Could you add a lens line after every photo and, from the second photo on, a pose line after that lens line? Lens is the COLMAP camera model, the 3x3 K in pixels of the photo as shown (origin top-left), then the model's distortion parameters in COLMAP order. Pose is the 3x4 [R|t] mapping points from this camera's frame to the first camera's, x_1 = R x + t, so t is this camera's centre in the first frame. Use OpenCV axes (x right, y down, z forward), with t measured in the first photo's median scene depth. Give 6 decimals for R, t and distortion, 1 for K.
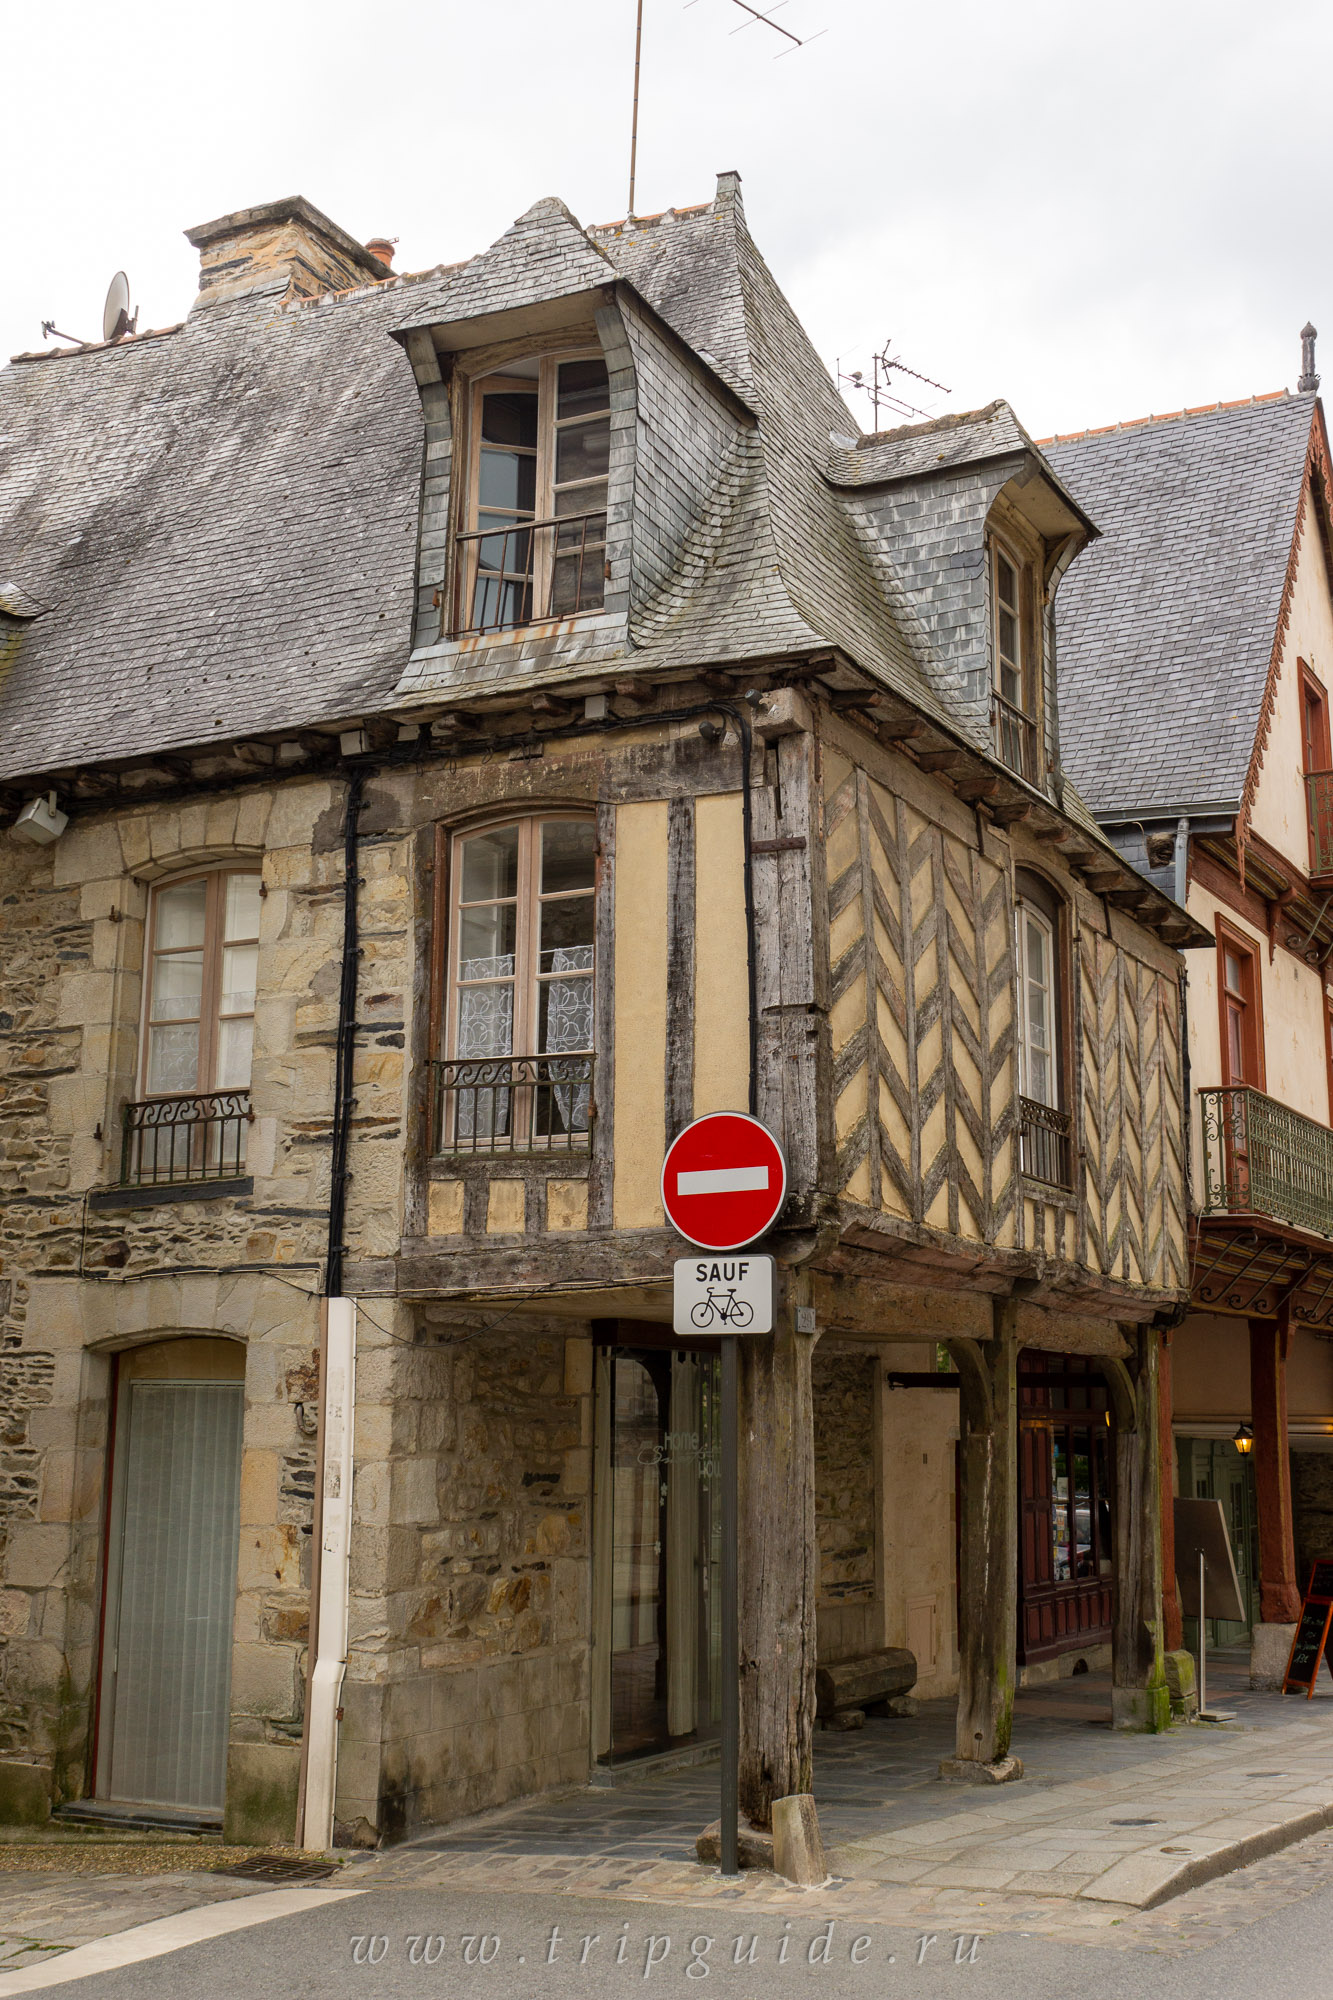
lens RADIAL K [[2184.4, 0, 670.9], [0, 2184.4, 1000.0], [0, 0, 1]] dist [0.005552, 0.000000]
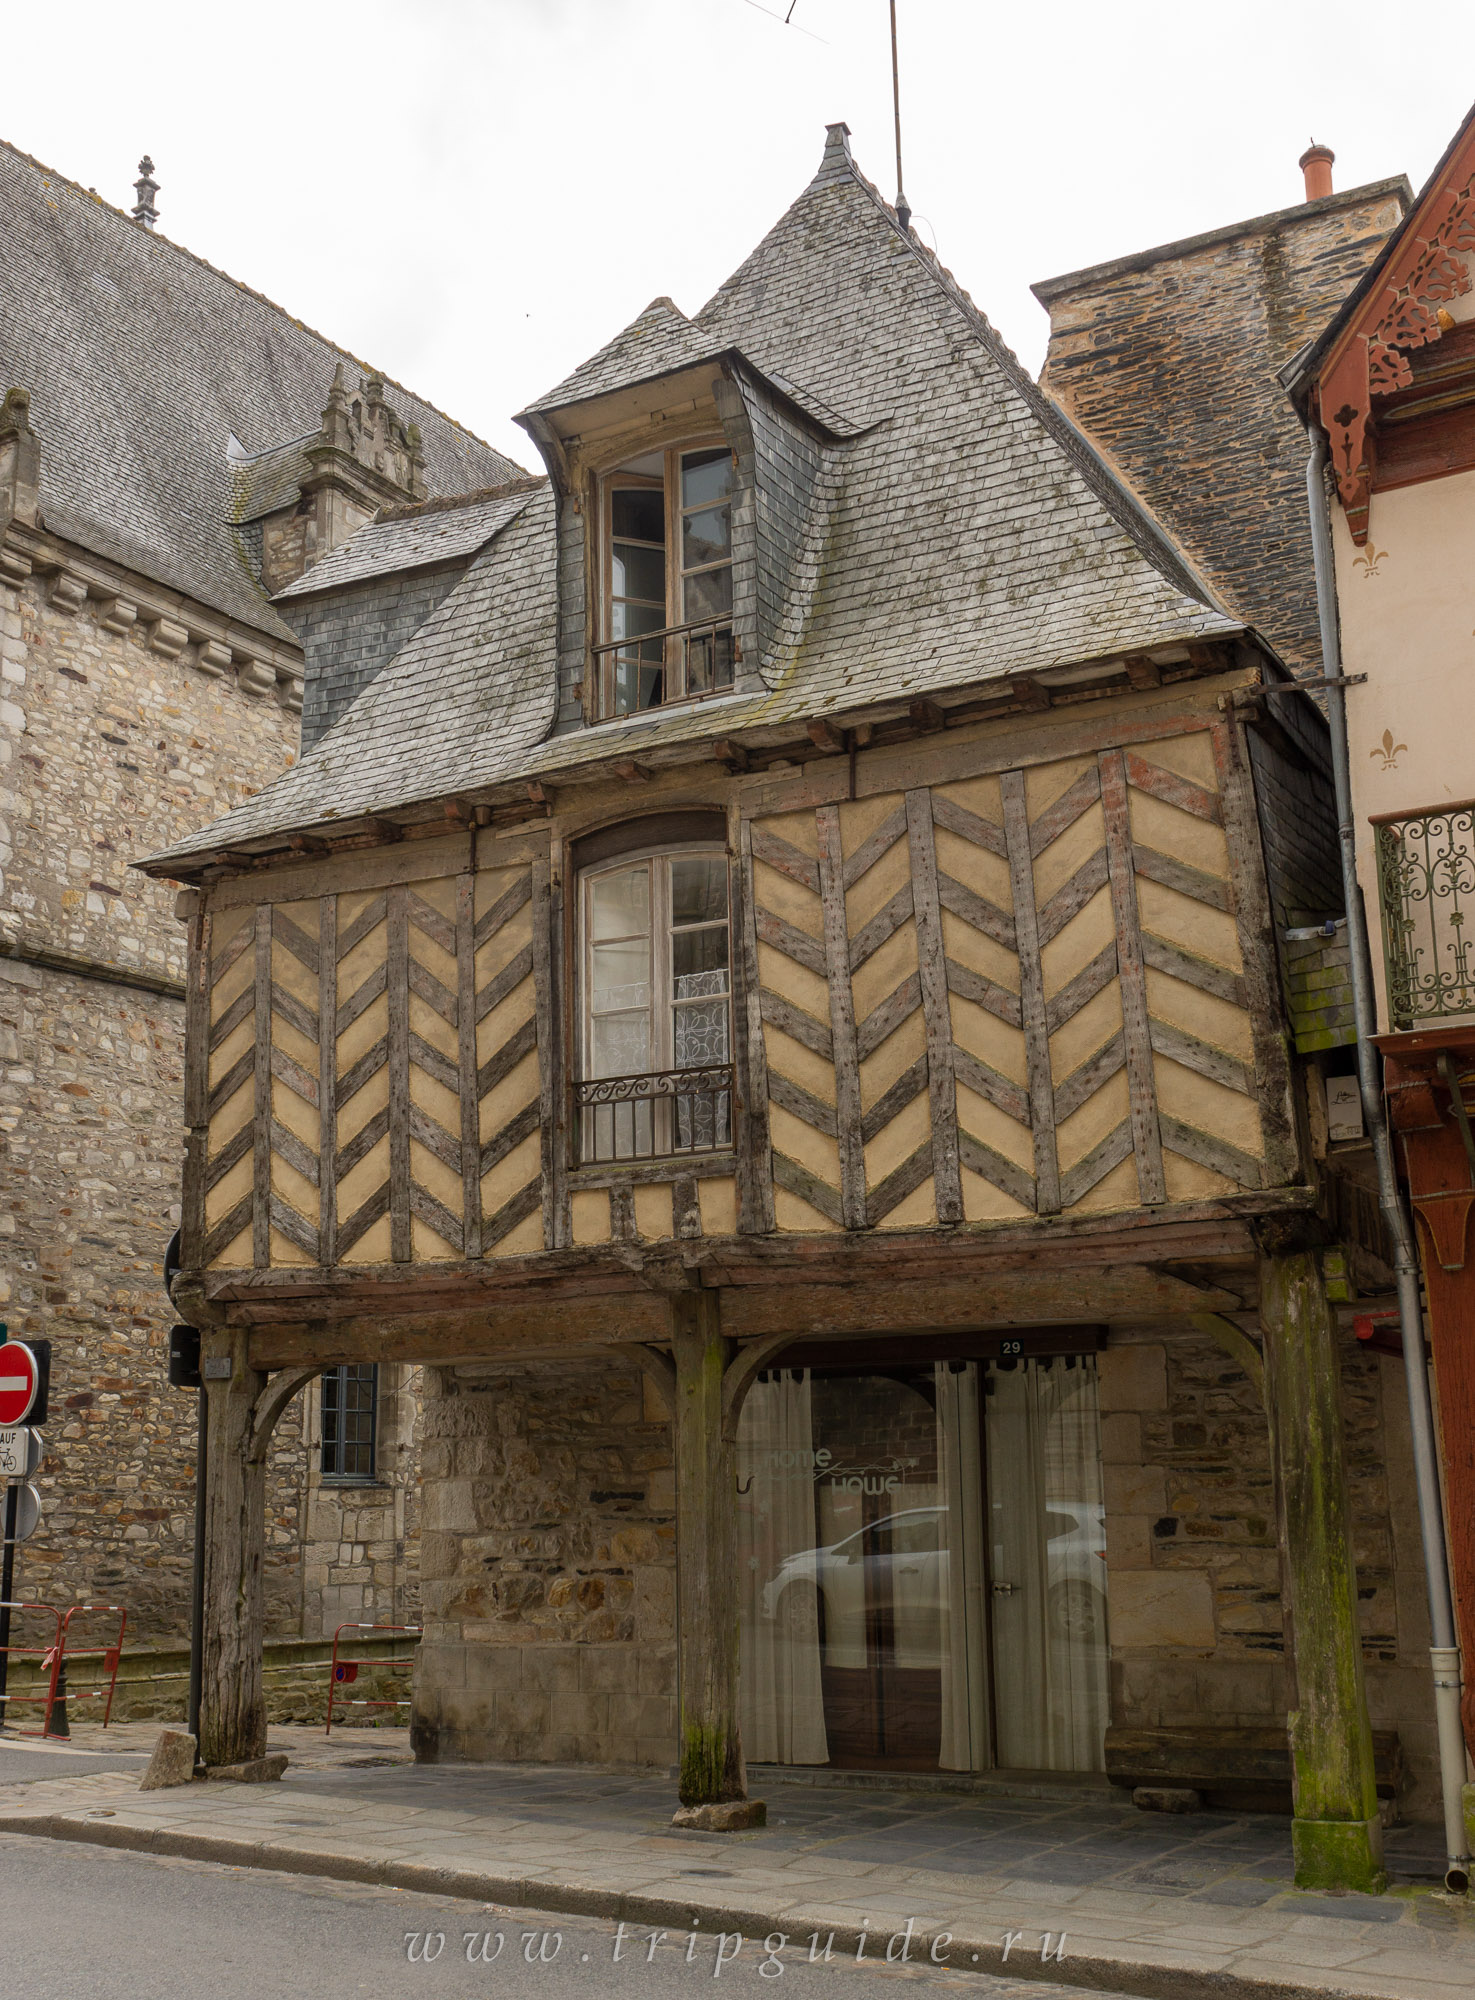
lens RADIAL K [[2123.1, 0, 739.0], [0, 2123.1, 1093.7], [0, 0, 1]] dist [-0.005109, 0.000000]
pose [[-0.021031, -0.194801, -0.980617, 1.130538], [0.209516, 0.958196, -0.194840, 0.258928], [0.977579, -0.209552, 0.020662, 1.136004]]
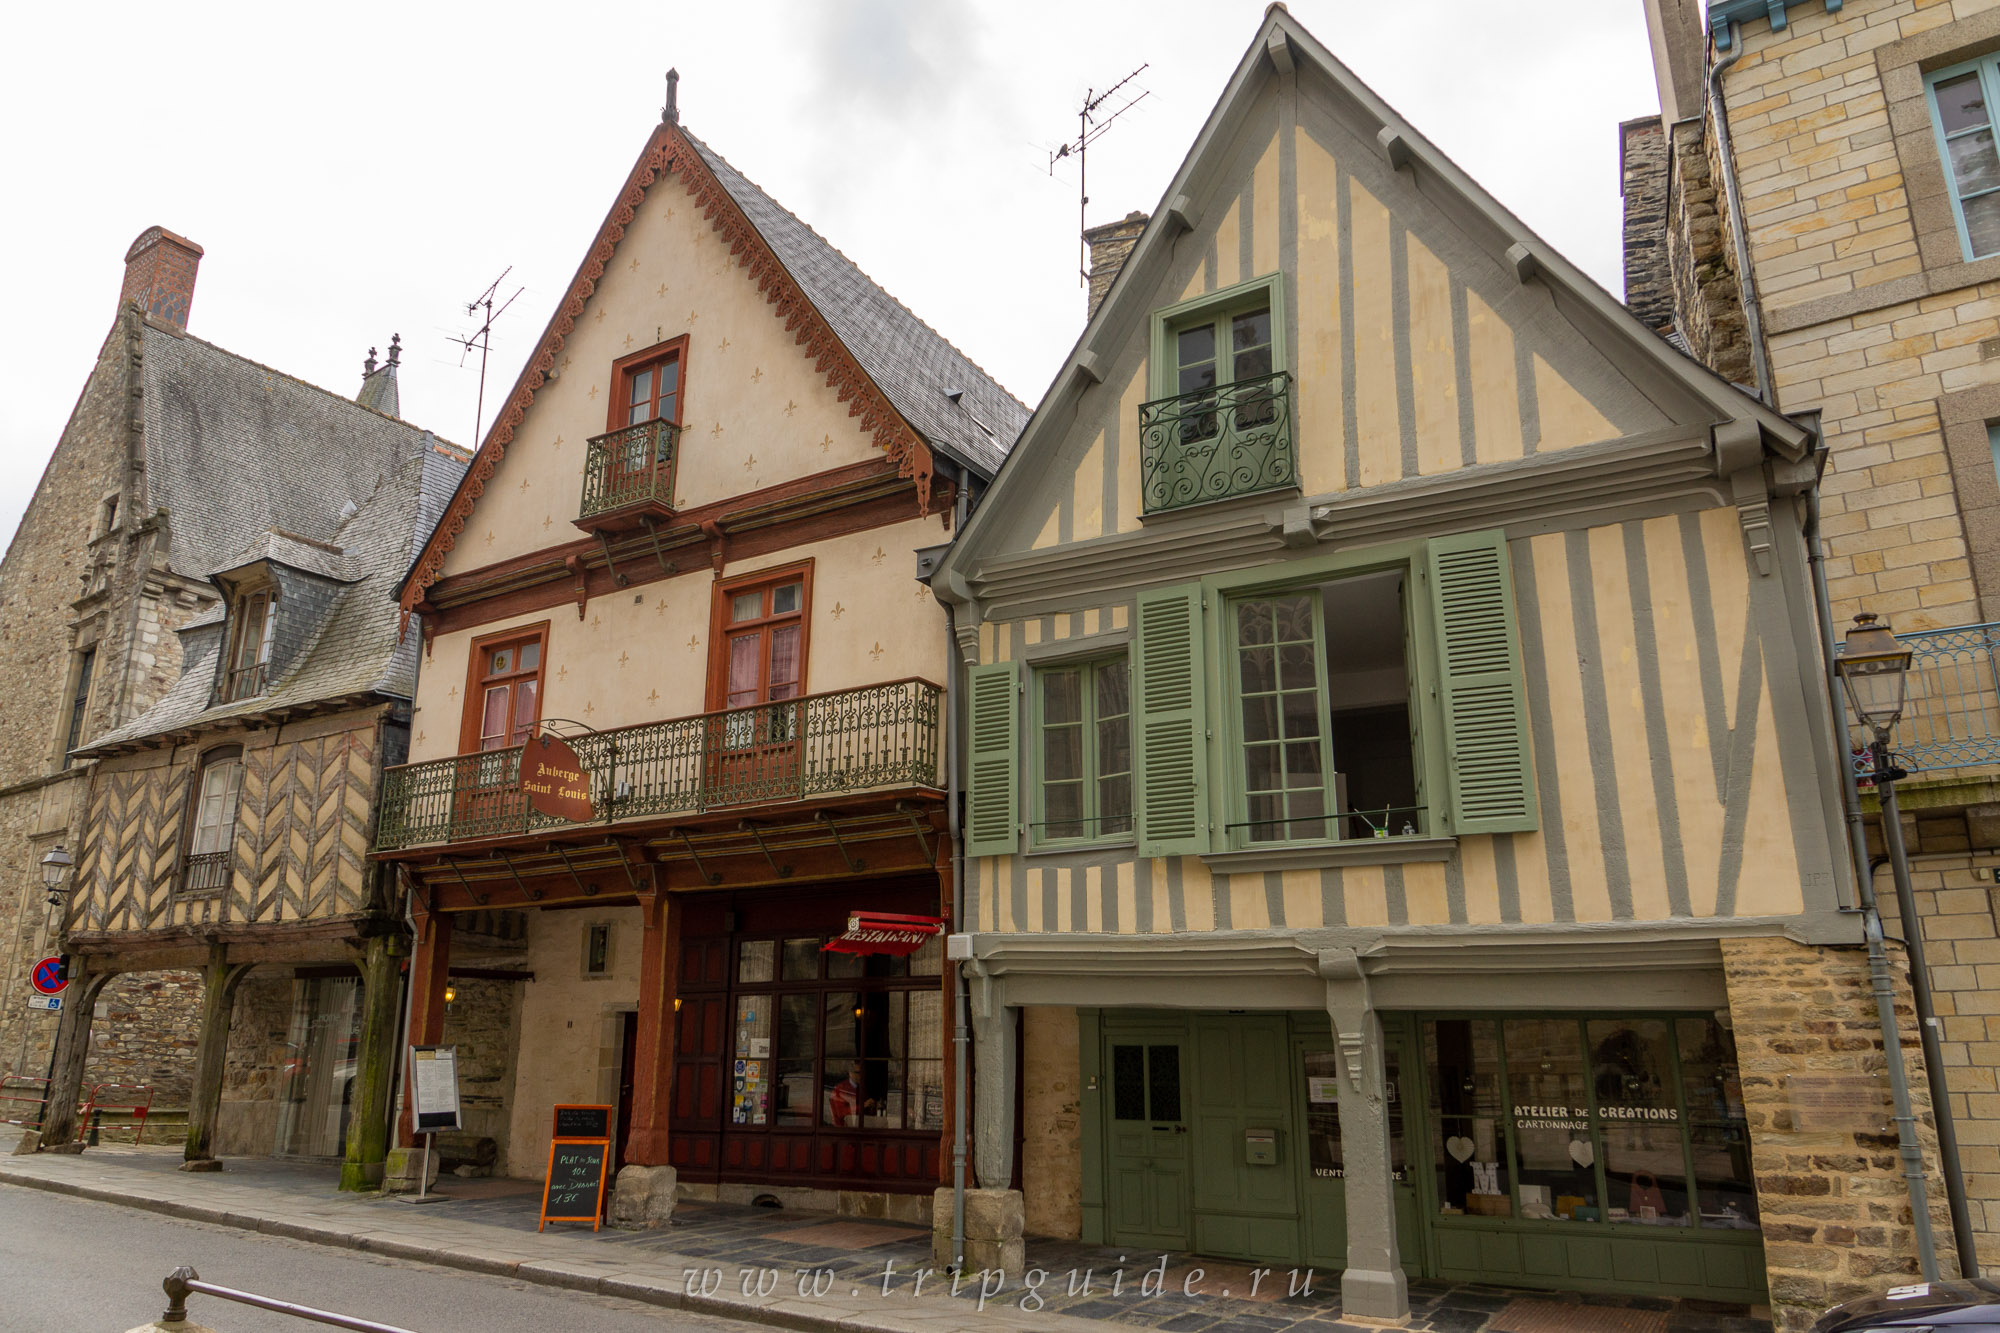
lens RADIAL K [[1342.1, 0, 1004.6], [0, 1342.1, 669.9], [0, 0, 1]] dist [-0.001998, -0.011588]
pose [[-0.038064, -0.285617, -0.957588, 1.624431], [0.193168, 0.938104, -0.287484, 0.457601], [0.980427, -0.195918, 0.019464, 1.989052]]
